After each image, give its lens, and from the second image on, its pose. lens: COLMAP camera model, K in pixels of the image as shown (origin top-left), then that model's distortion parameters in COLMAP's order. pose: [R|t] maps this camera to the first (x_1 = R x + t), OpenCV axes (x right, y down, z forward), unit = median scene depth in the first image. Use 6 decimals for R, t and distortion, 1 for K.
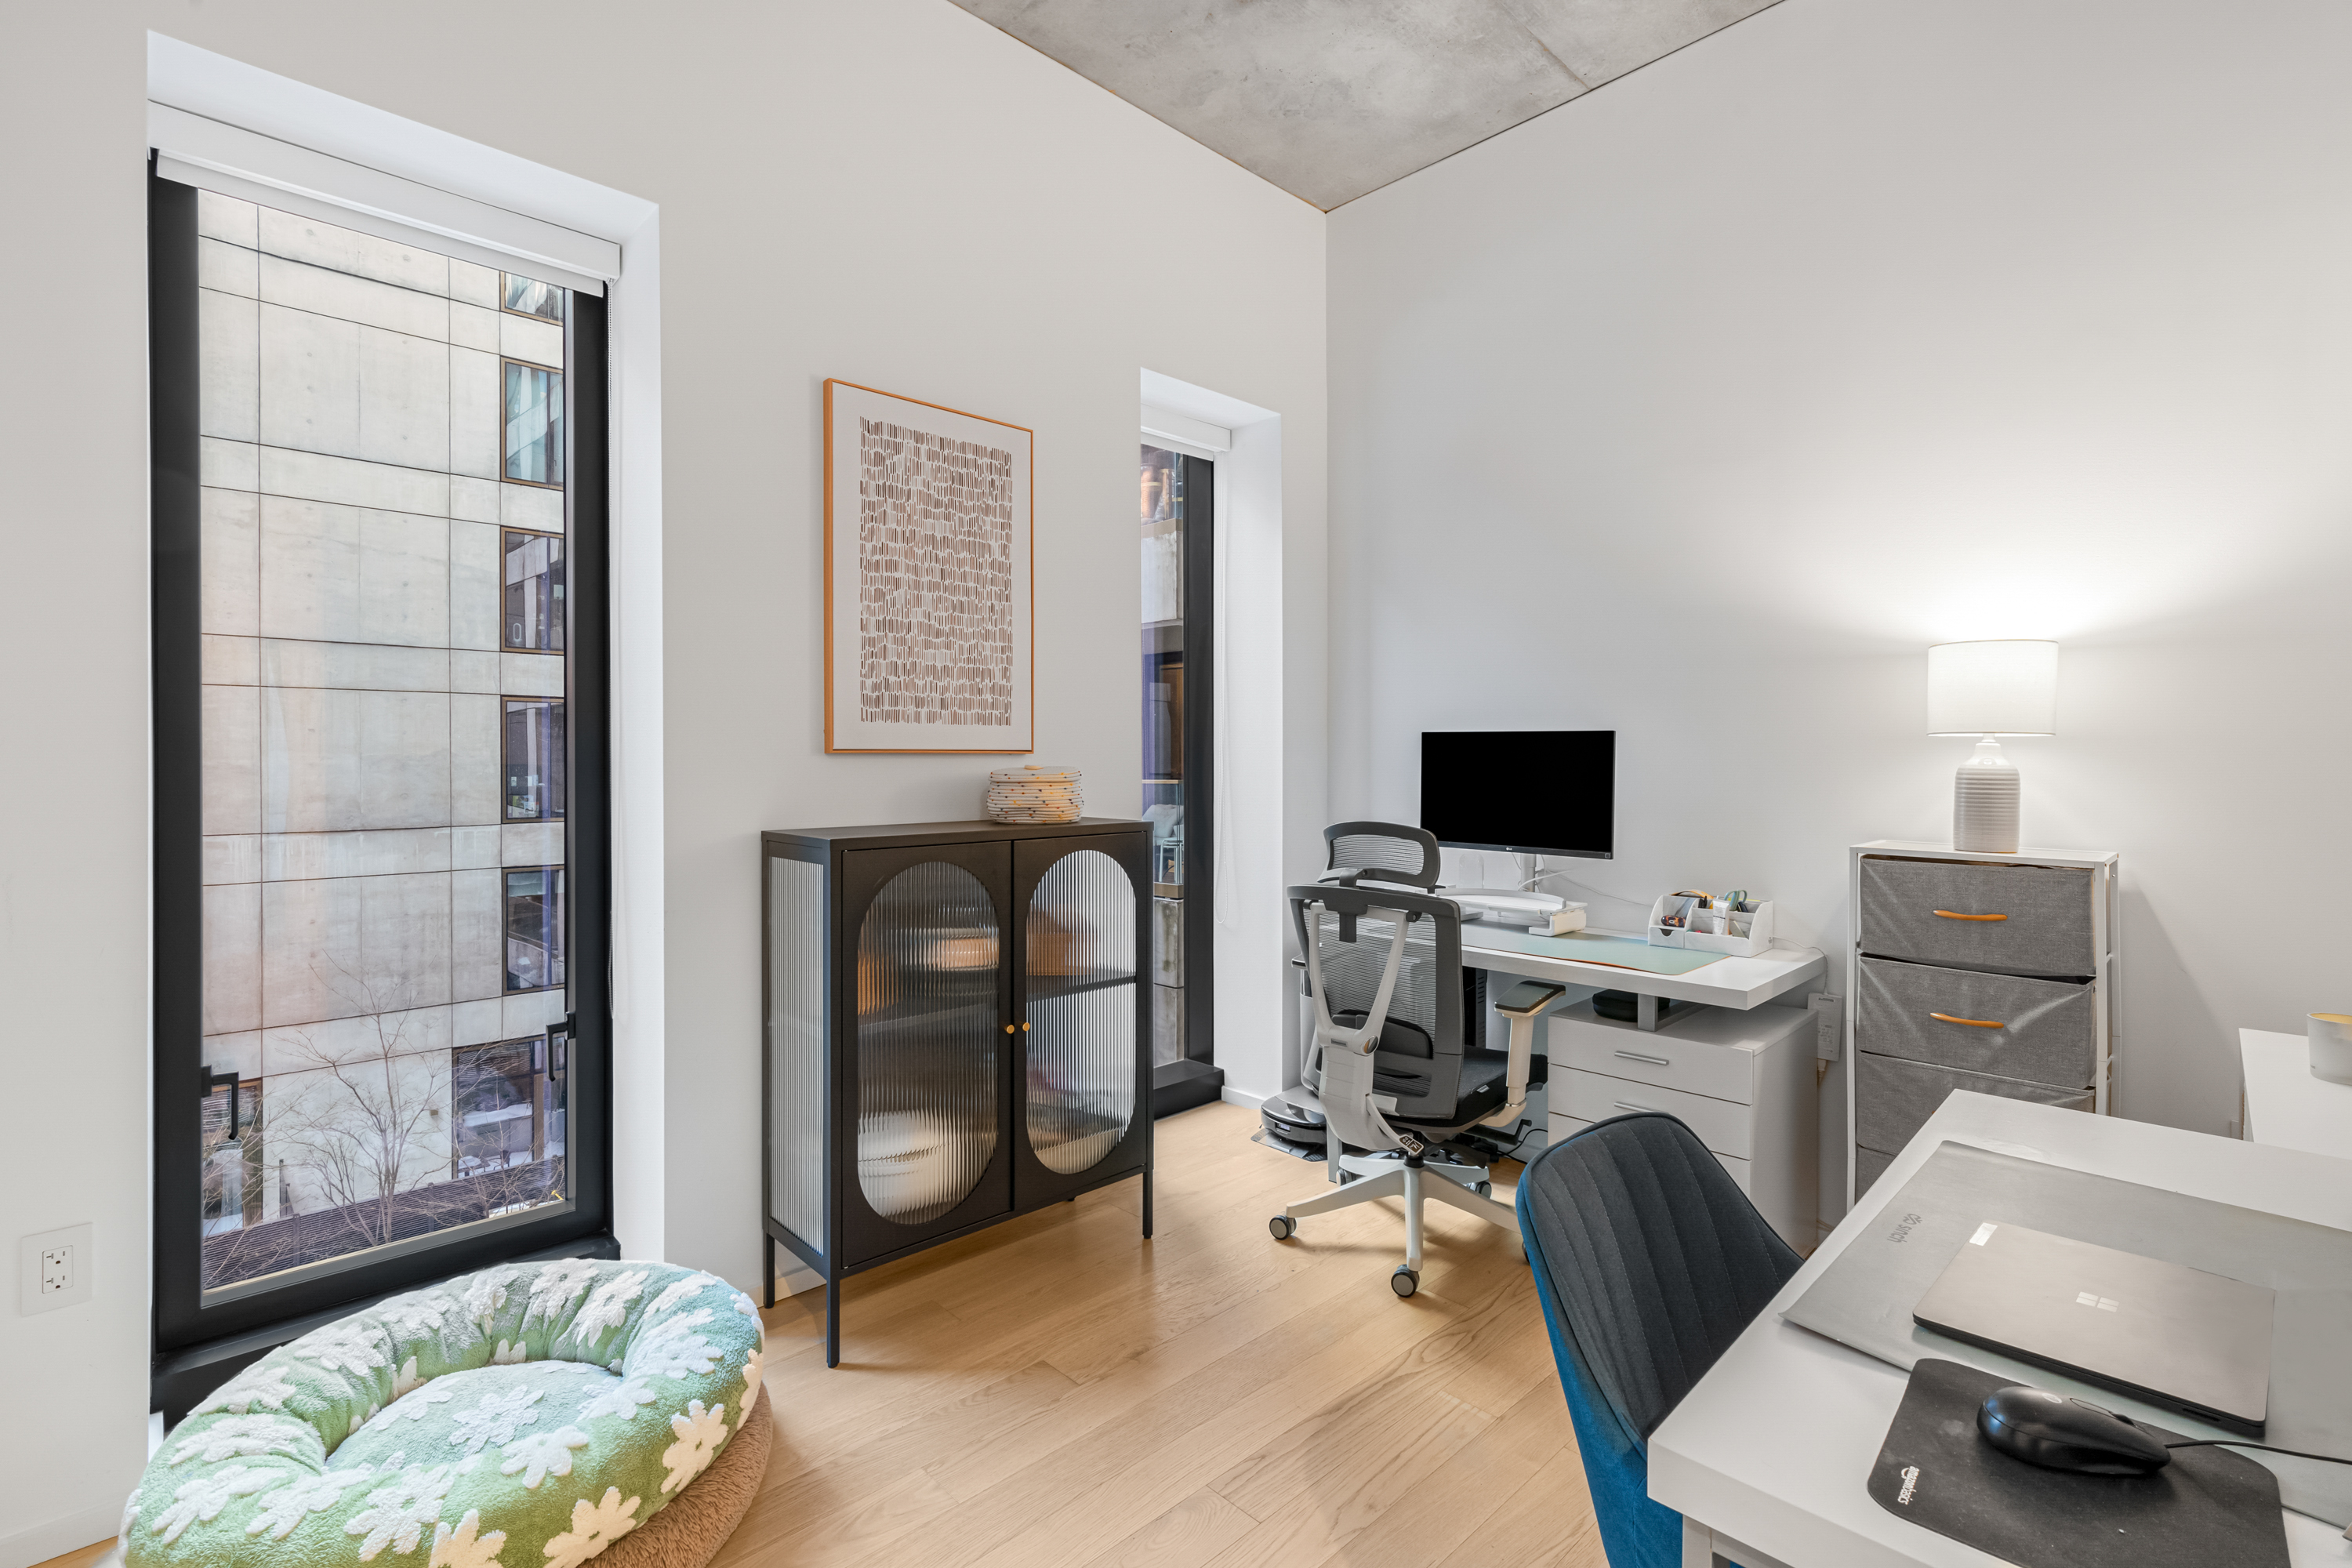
lens RADIAL K [[1075.0, 0, 1175.6], [0, 1075.0, 770.7], [0, 0, 1]] dist [0.006435, 0.000921]
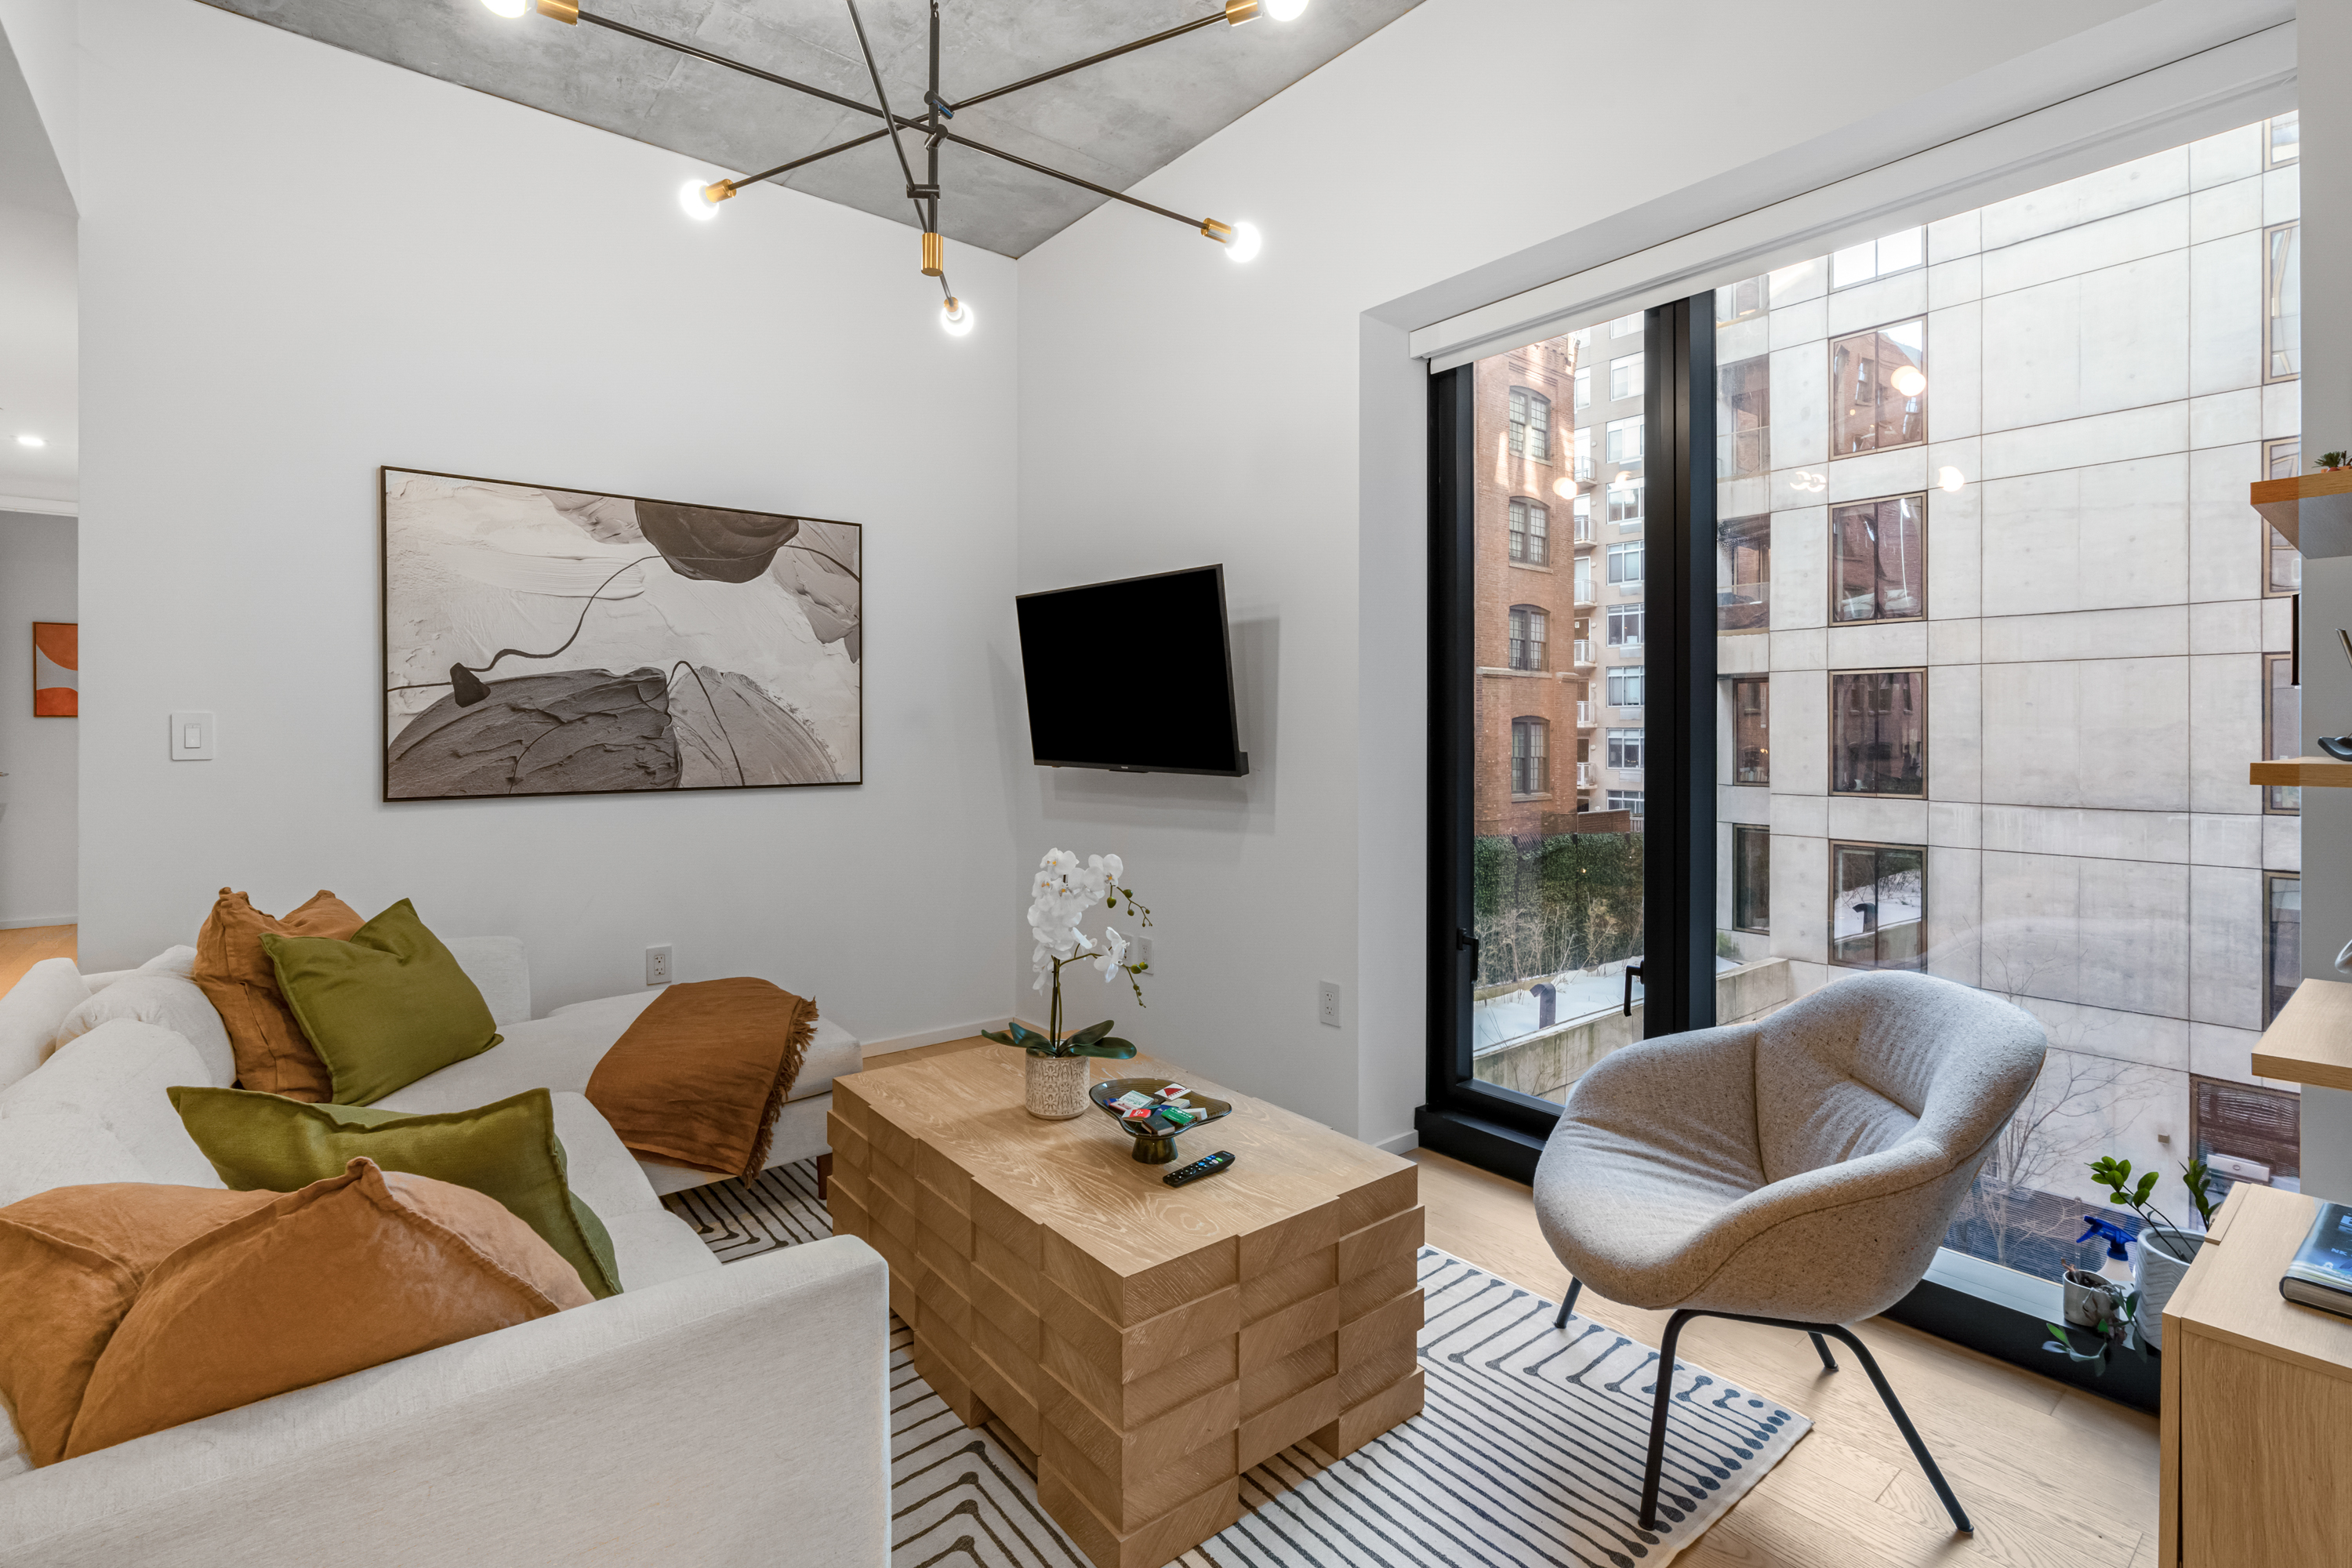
lens RADIAL K [[1075.0, 0, 1160.0], [0, 1075.0, 730.7], [0, 0, 1]] dist [0.006435, 0.000921]
pose [[-0.085341, -0.000678, -0.996352, 0.252877], [-0.012118, 0.999927, 0.000357, -0.003046], [0.996278, 0.012104, -0.085343, 0.268528]]
